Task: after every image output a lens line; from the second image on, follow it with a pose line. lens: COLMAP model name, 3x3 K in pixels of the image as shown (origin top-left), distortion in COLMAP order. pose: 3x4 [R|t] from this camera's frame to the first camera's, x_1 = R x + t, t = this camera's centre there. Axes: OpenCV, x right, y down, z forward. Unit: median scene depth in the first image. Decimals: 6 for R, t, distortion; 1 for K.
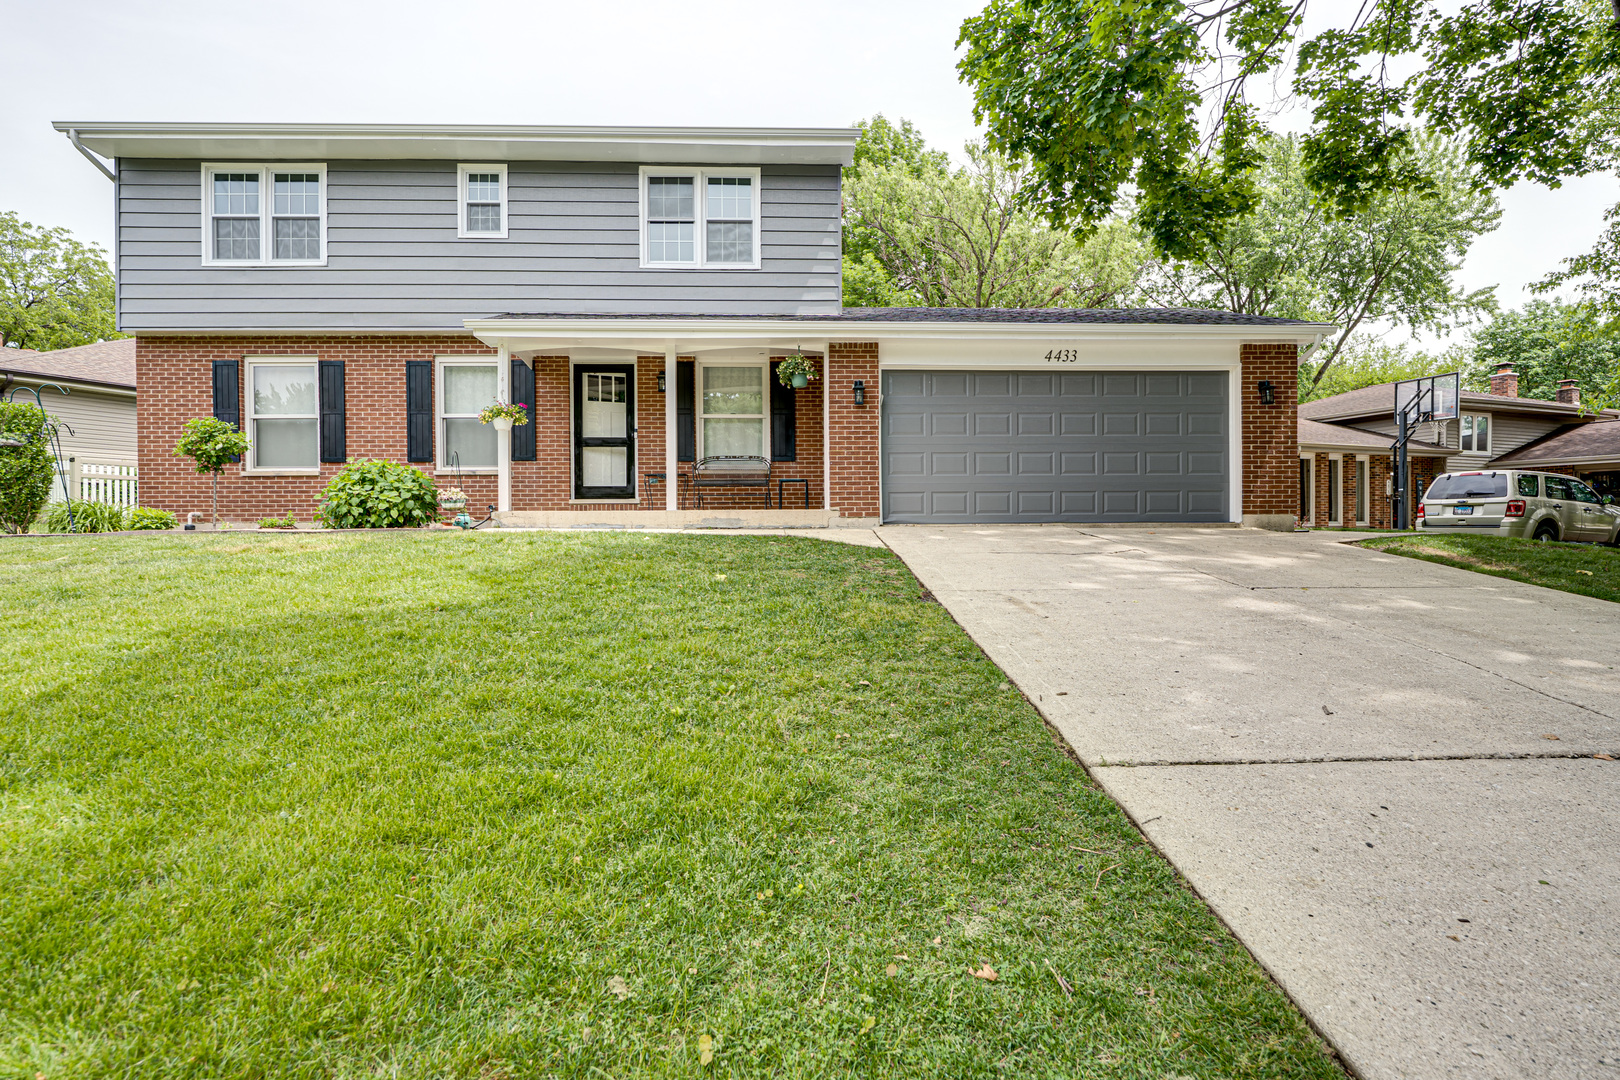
lens RADIAL K [[828.1, 0, 804.8], [0, 828.1, 532.1], [0, 0, 1]] dist [-0.002689, 0.000093]
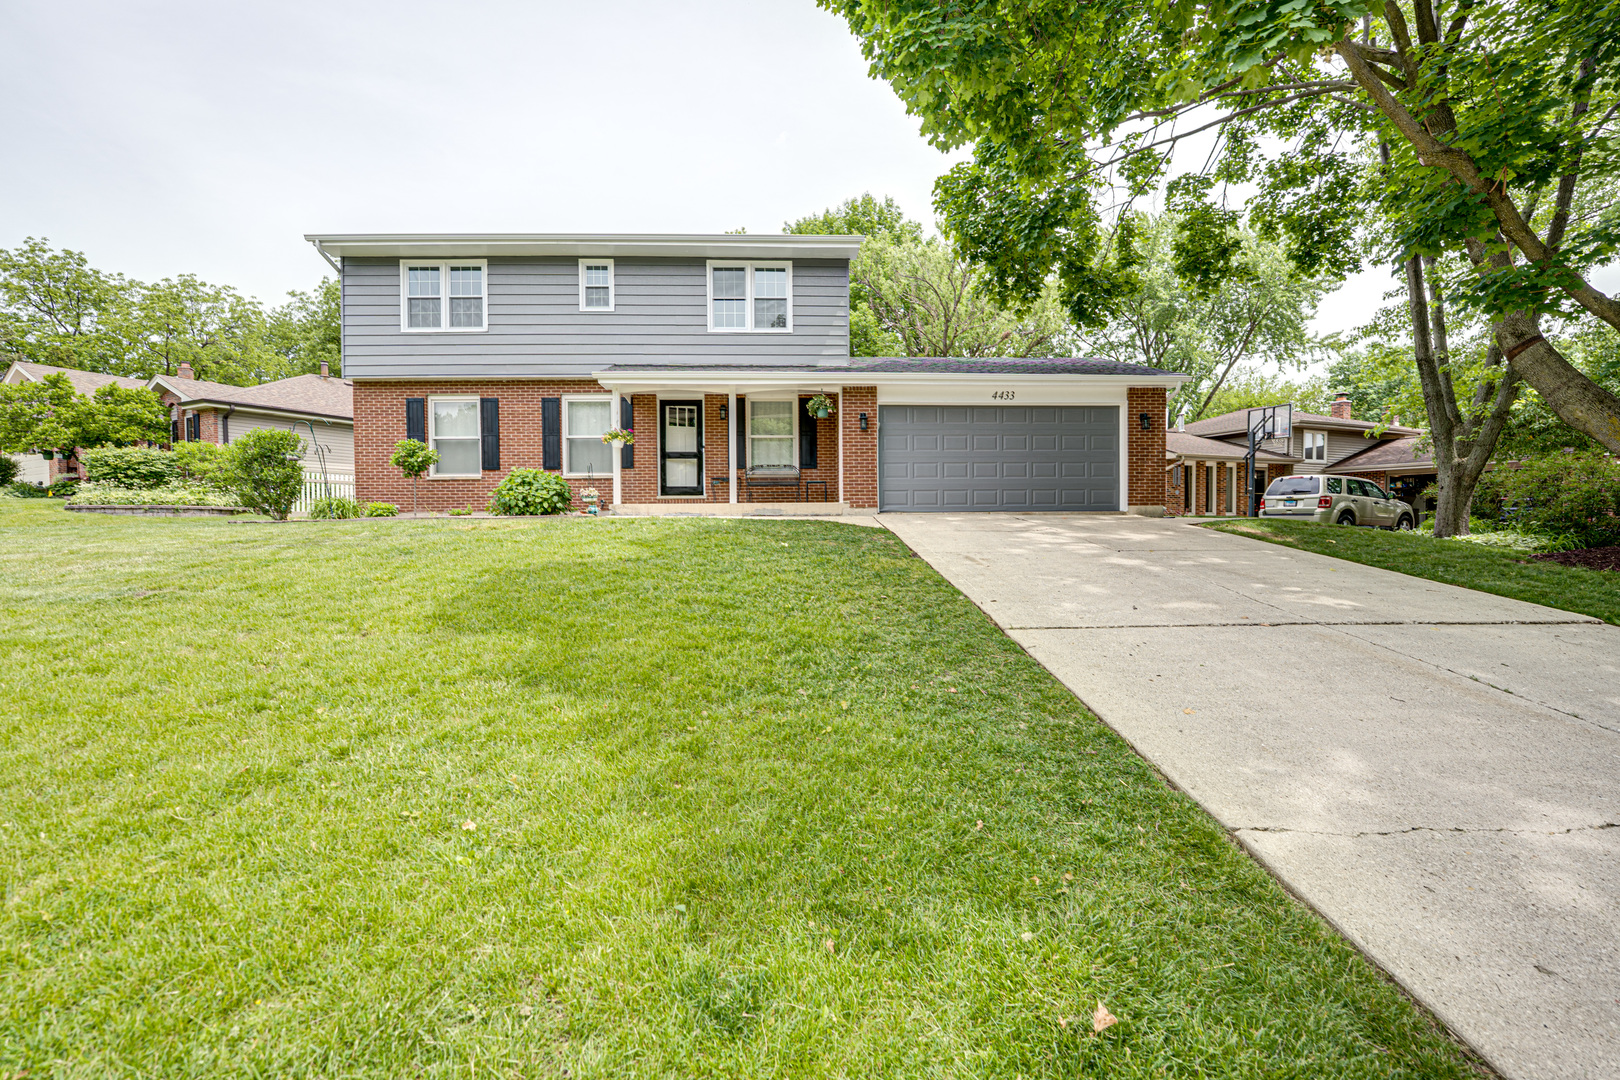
lens RADIAL K [[663.8, 0, 806.8], [0, 663.8, 541.1], [0, 0, 1]] dist [-0.021467, 0.000177]
pose [[0.999996, -0.001370, 0.002559, -0.032704], [0.001299, 0.999615, 0.027704, 0.007363], [-0.002596, -0.027700, 0.999613, -0.143577]]
